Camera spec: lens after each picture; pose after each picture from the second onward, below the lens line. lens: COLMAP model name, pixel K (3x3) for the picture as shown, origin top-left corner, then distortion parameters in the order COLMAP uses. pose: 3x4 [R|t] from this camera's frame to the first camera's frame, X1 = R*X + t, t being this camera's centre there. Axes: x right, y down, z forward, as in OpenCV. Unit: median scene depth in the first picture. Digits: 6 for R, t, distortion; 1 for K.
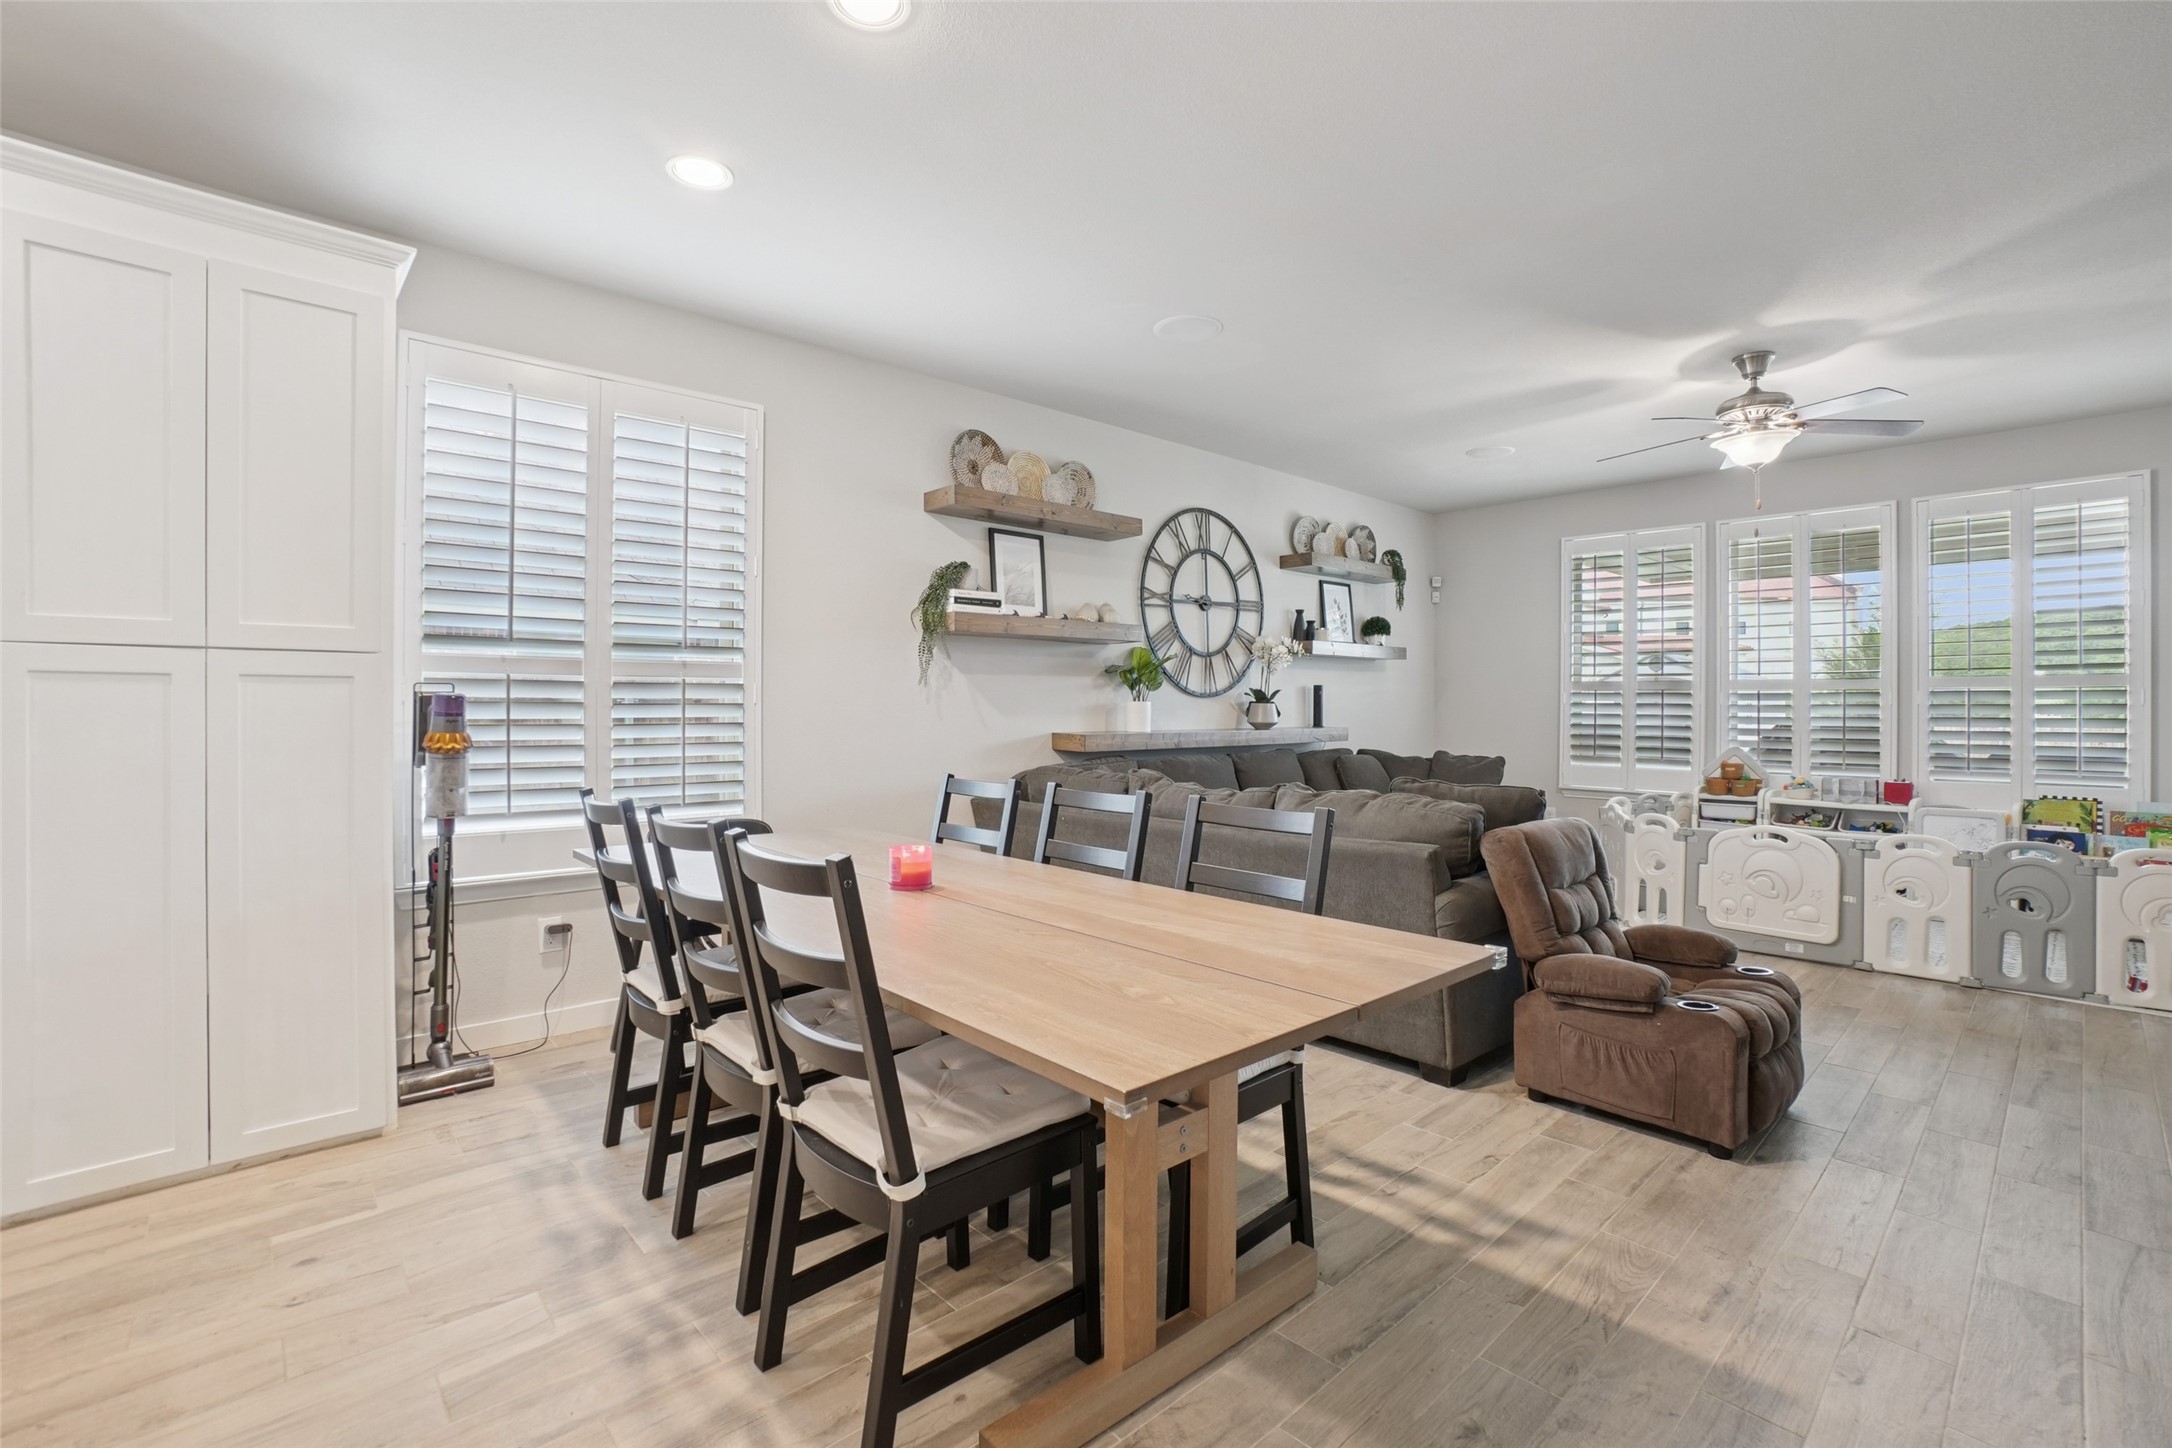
lens RADIAL K [[965.1, 0, 1083.1], [0, 965.1, 707.7], [0, 0, 1]] dist [-0.060902, 0.024772]
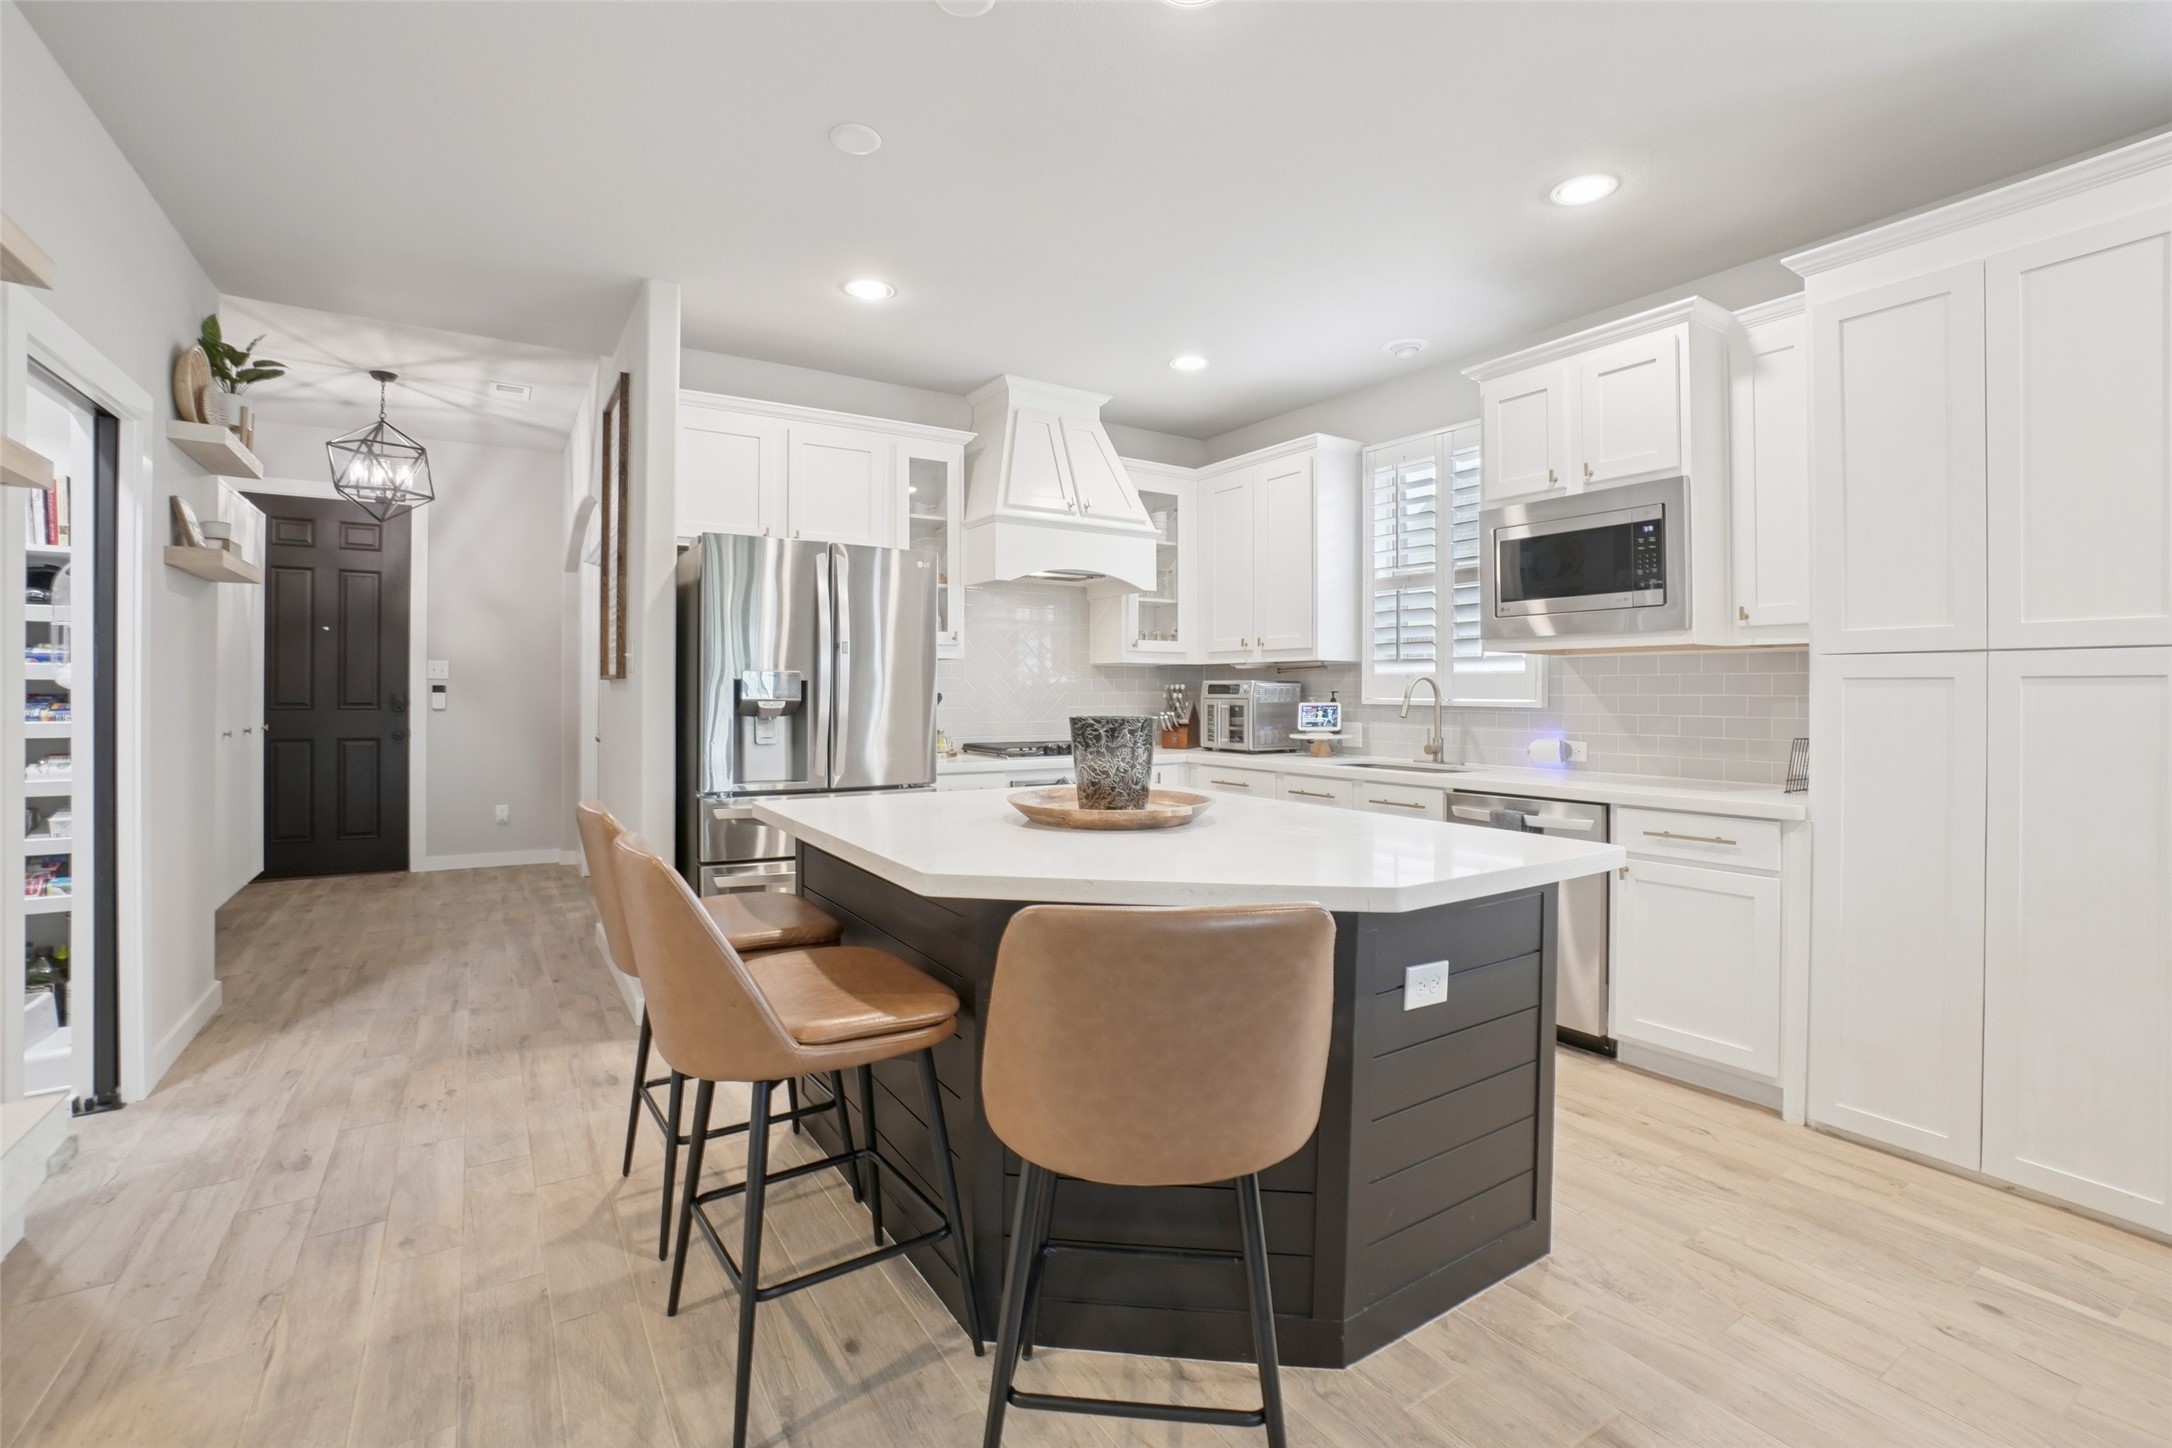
lens RADIAL K [[960.3, 0, 1079.7], [0, 960.3, 693.5], [0, 0, 1]] dist [-0.061025, 0.017122]
pose [[-0.169322, -0.002074, -0.985559, 0.199957], [-0.009735, 0.999953, -0.000432, -0.009462], [0.985513, 0.009521, -0.169334, 0.229263]]
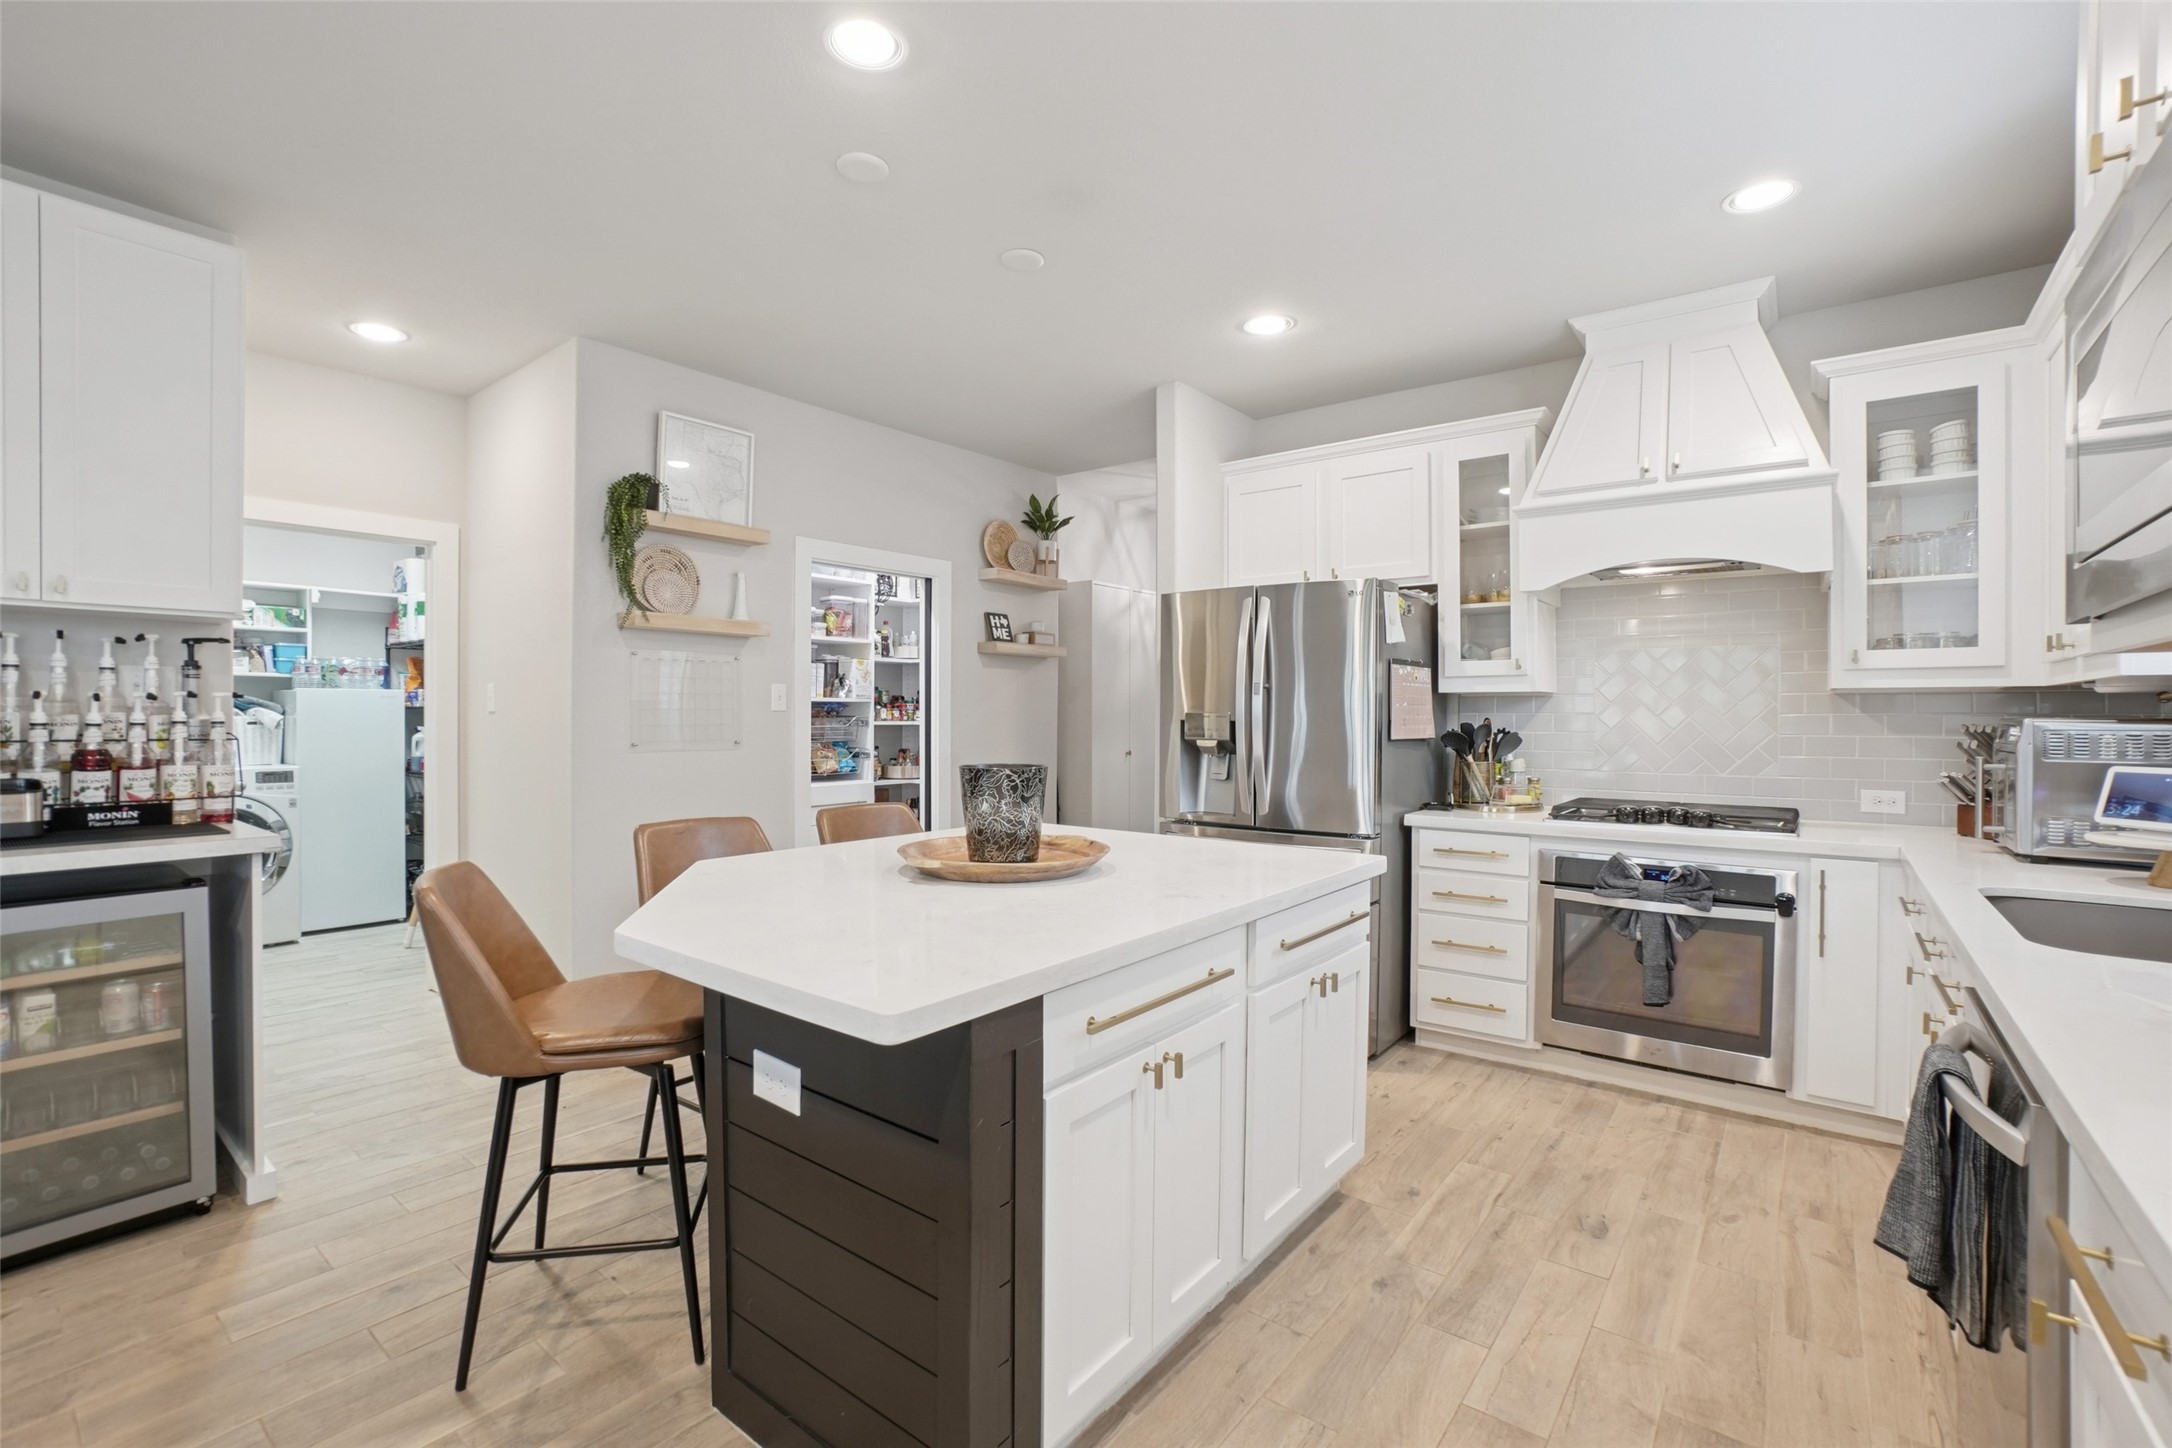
lens RADIAL K [[956.9, 0, 1086.0], [0, 956.9, 724.0], [0, 0, 1]] dist [-0.066038, 0.027517]
pose [[-0.985149, -0.003769, -0.171661, -0.765912], [-0.006551, 0.999856, 0.015644, -0.047157], [0.171577, 0.016536, -0.985032, 1.133251]]
